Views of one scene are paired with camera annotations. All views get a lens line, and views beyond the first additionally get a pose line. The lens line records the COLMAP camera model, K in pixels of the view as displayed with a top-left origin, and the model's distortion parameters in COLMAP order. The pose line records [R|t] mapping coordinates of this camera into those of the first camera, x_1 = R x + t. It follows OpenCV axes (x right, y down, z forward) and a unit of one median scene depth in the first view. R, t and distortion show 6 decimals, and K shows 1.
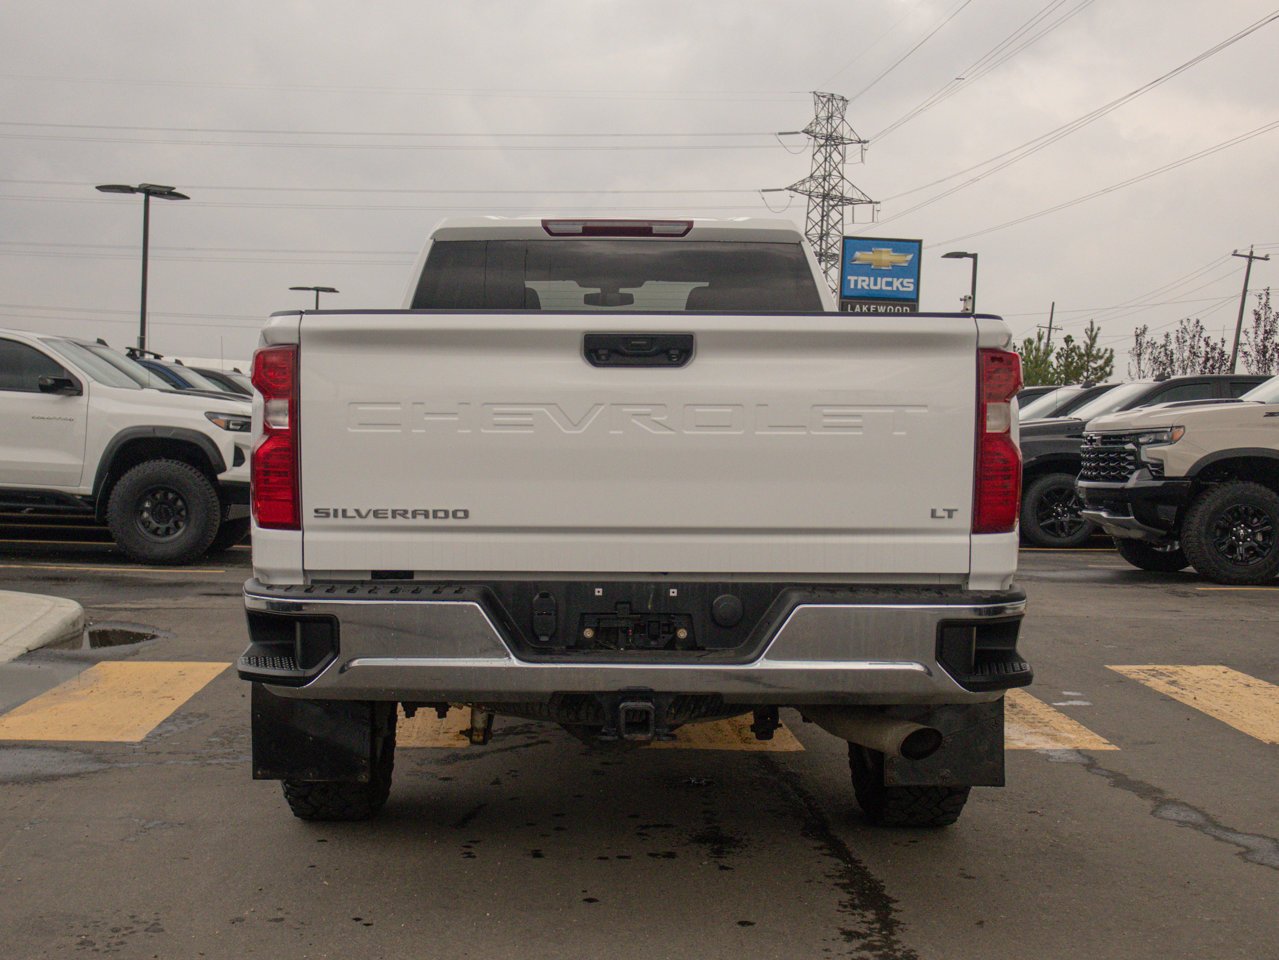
lens RADIAL K [[1675.2, 0, 639.5], [0, 1675.2, 480.0], [0, 0, 1]] dist [0.009473, -0.033541]
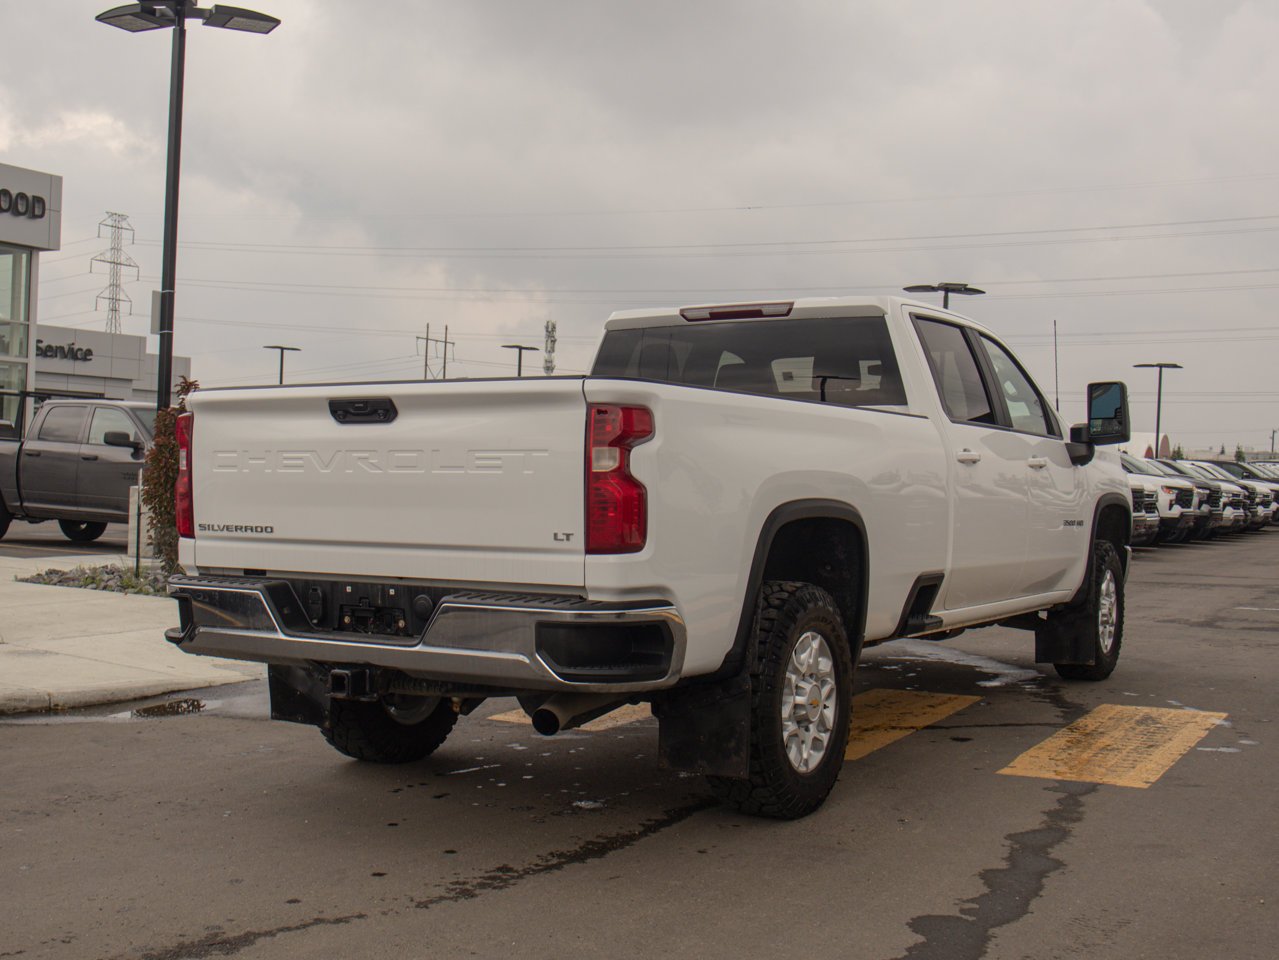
lens RADIAL K [[1469.4, 0, 639.5], [0, 1469.4, 480.0], [0, 0, 1]] dist [-0.006376, -0.007641]
pose [[0.859578, 0.001748, -0.511002, 0.786808], [-0.021547, 0.999229, -0.032826, 0.012412], [0.510551, 0.039227, 0.858952, 0.093538]]
